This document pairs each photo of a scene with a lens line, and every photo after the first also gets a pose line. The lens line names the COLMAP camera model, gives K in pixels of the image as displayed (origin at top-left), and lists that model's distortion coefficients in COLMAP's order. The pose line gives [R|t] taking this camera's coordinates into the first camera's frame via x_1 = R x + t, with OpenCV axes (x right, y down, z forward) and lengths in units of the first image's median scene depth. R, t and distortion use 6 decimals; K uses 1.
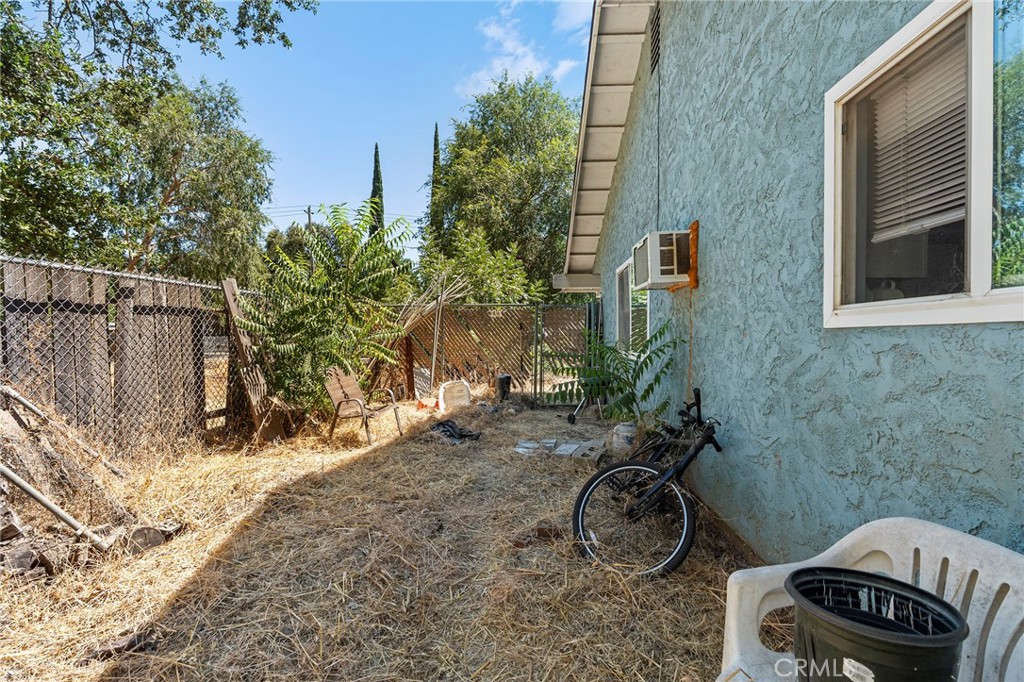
lens RADIAL K [[455.1, 0, 473.7], [0, 455.1, 326.4], [0, 0, 1]] dist [-0.001268, -0.000067]
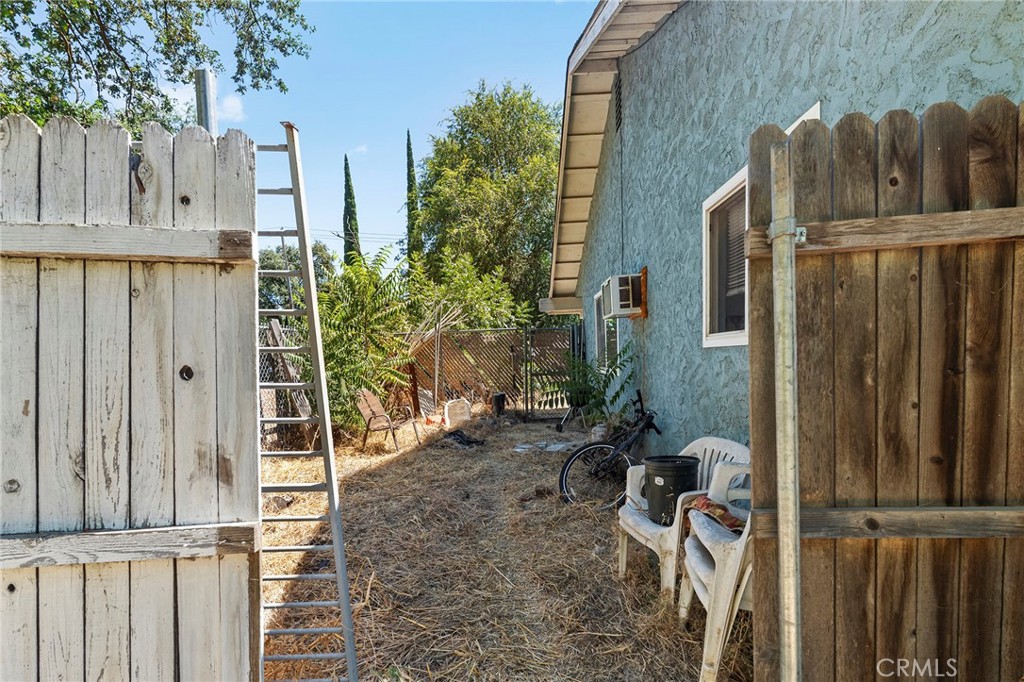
lens RADIAL K [[469.1, 0, 512.1], [0, 469.1, 354.2], [0, 0, 1]] dist [0.000203, 0.000039]
pose [[0.993050, -0.034459, 0.112536, -0.029471], [0.033016, 0.999347, 0.014663, -0.005209], [-0.112967, -0.010845, 0.993540, -0.159573]]
